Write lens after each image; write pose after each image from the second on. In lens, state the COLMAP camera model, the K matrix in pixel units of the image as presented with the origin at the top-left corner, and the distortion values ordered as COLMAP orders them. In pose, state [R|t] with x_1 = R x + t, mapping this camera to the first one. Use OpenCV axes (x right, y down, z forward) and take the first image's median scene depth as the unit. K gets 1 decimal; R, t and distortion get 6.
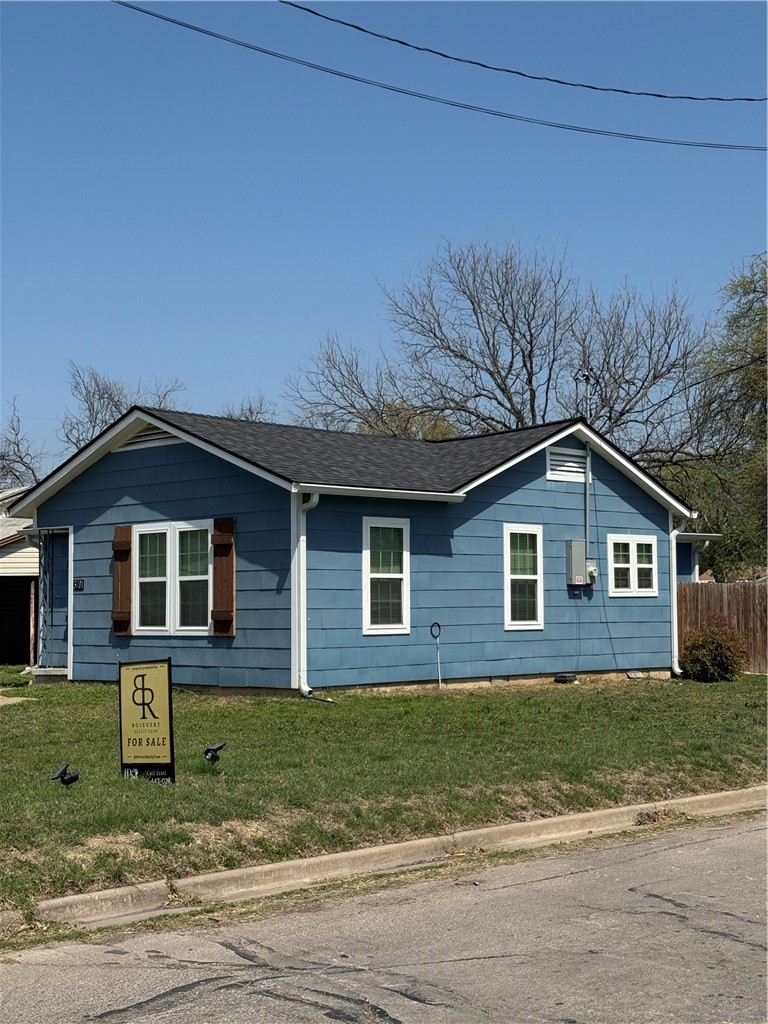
lens RADIAL K [[1450.7, 0, 384.0], [0, 1450.7, 512.0], [0, 0, 1]] dist [0.243214, 0.011746]
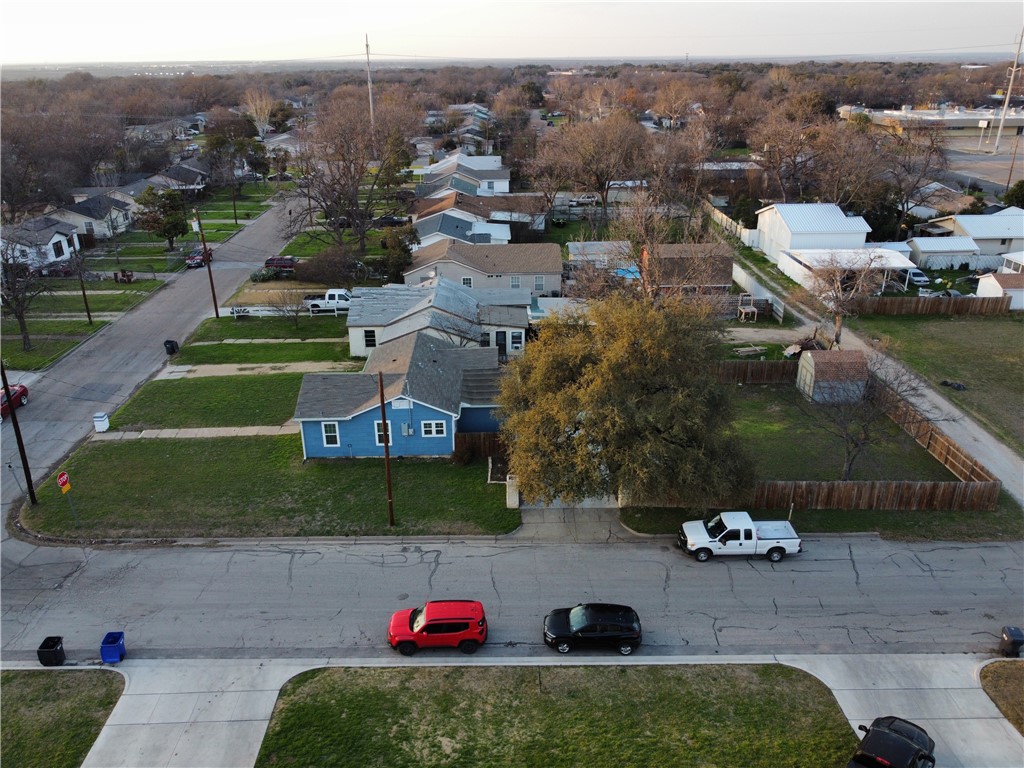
lens RADIAL K [[778.2, 0, 512.0], [0, 778.2, 384.0], [0, 0, 1]] dist [-0.007676, -0.006276]
pose [[0.713784, 0.274770, -0.644215, 1.592798], [0.045654, 0.899616, 0.434288, -0.927920], [0.698876, -0.339399, 0.629588, 0.002043]]
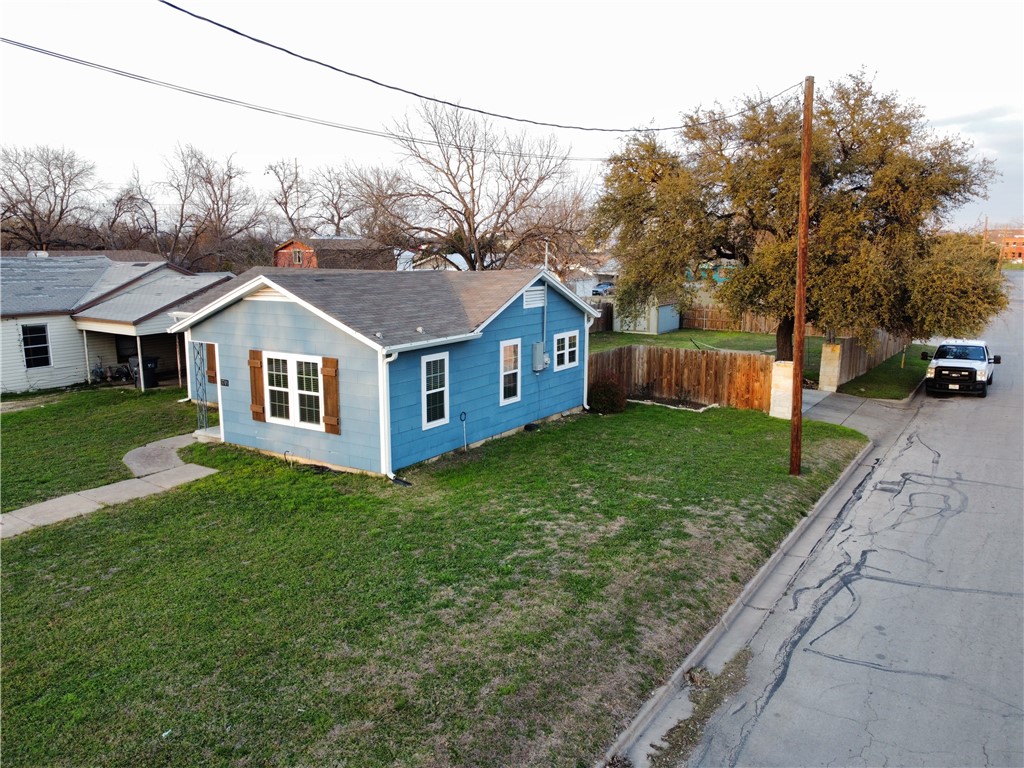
lens RADIAL K [[778.2, 0, 512.0], [0, 778.2, 384.0], [0, 0, 1]] dist [-0.007676, -0.006276]
pose [[0.980404, -0.028045, 0.194990, -0.072605], [-0.017381, 0.973640, 0.227427, -0.139770], [-0.196228, -0.226359, 0.954073, 0.161496]]
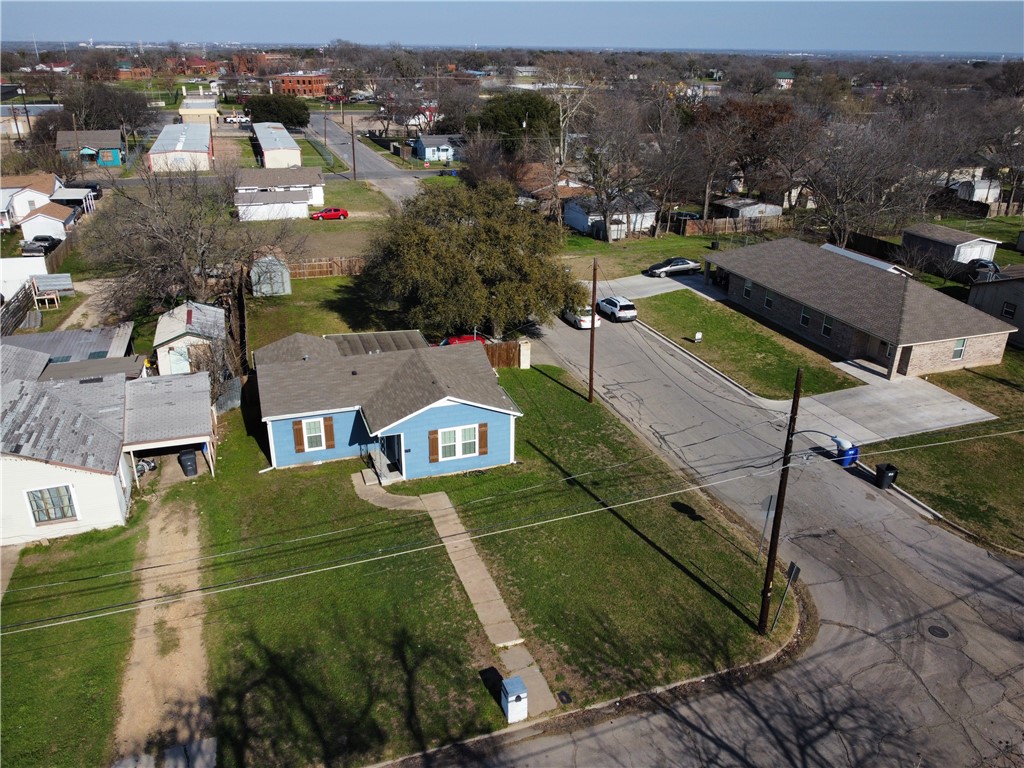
lens RADIAL K [[778.2, 0, 512.0], [0, 778.2, 384.0], [0, 0, 1]] dist [-0.007676, -0.006276]
pose [[0.447201, -0.342446, 0.826282, -1.337069], [-0.070945, 0.907314, 0.414426, -0.720114], [-0.891615, -0.243952, 0.381457, 0.259694]]
